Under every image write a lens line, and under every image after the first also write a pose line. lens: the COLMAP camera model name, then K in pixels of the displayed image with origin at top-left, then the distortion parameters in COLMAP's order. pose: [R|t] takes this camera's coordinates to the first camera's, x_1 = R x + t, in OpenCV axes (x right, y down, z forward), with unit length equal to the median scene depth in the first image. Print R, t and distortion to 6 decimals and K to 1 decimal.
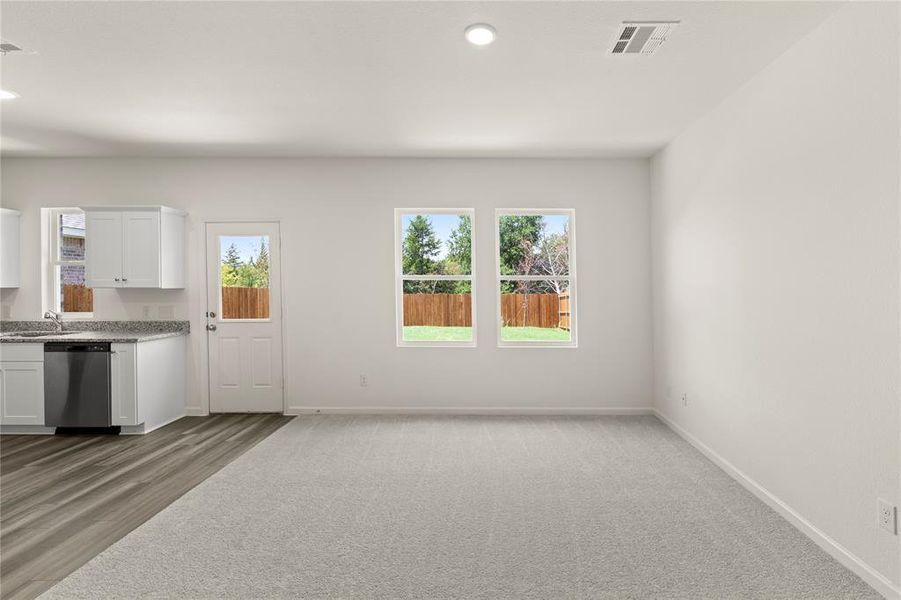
lens RADIAL K [[402.5, 0, 491.6], [0, 402.5, 291.0], [0, 0, 1]] dist [-0.015040, -0.001327]
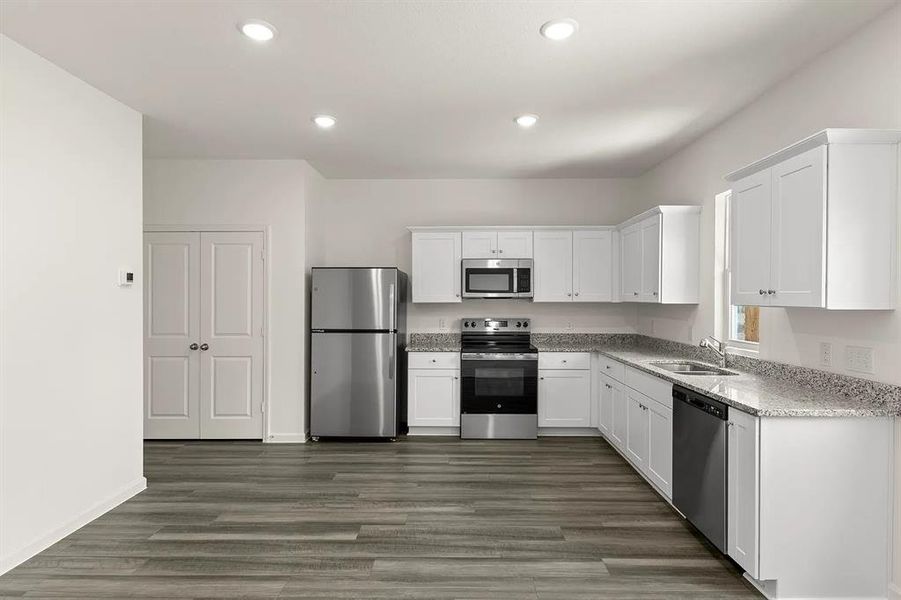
lens RADIAL K [[475.4, 0, 456.6], [0, 475.4, 310.1], [0, 0, 1]] dist [-0.005076, 0.001698]
pose [[-0.022929, 0.025460, -0.999413, -0.254673], [-0.016614, 0.999528, 0.025844, -0.012738], [0.999599, 0.017197, -0.022496, 0.555053]]
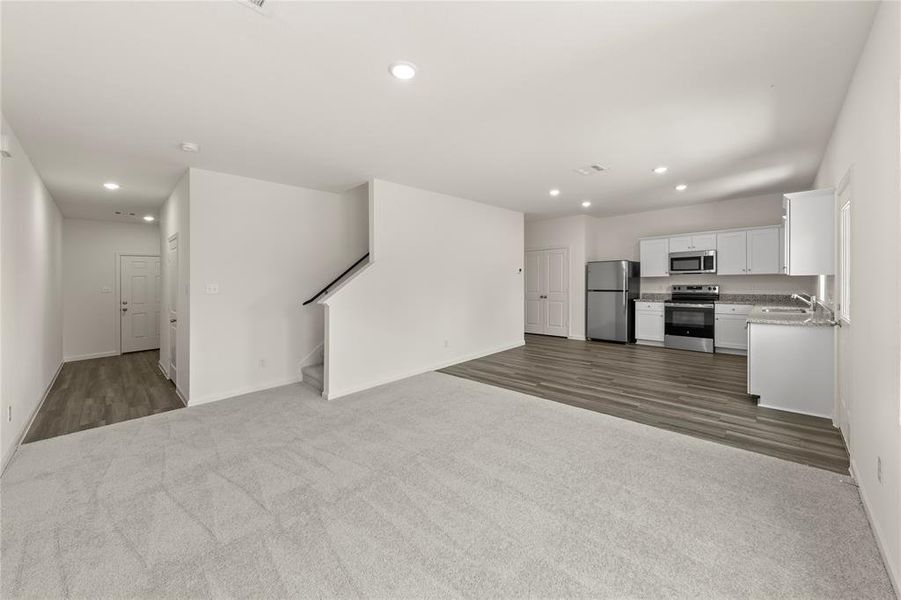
lens RADIAL K [[329.2, 0, 481.3], [0, 329.2, 294.1], [0, 0, 1]] dist [0.003012, -0.000563]
pose [[-0.672693, 0.049789, -0.738245, 0.291968], [0.010953, 0.998294, 0.057347, -0.016311], [0.739841, 0.030491, -0.672091, 0.939187]]
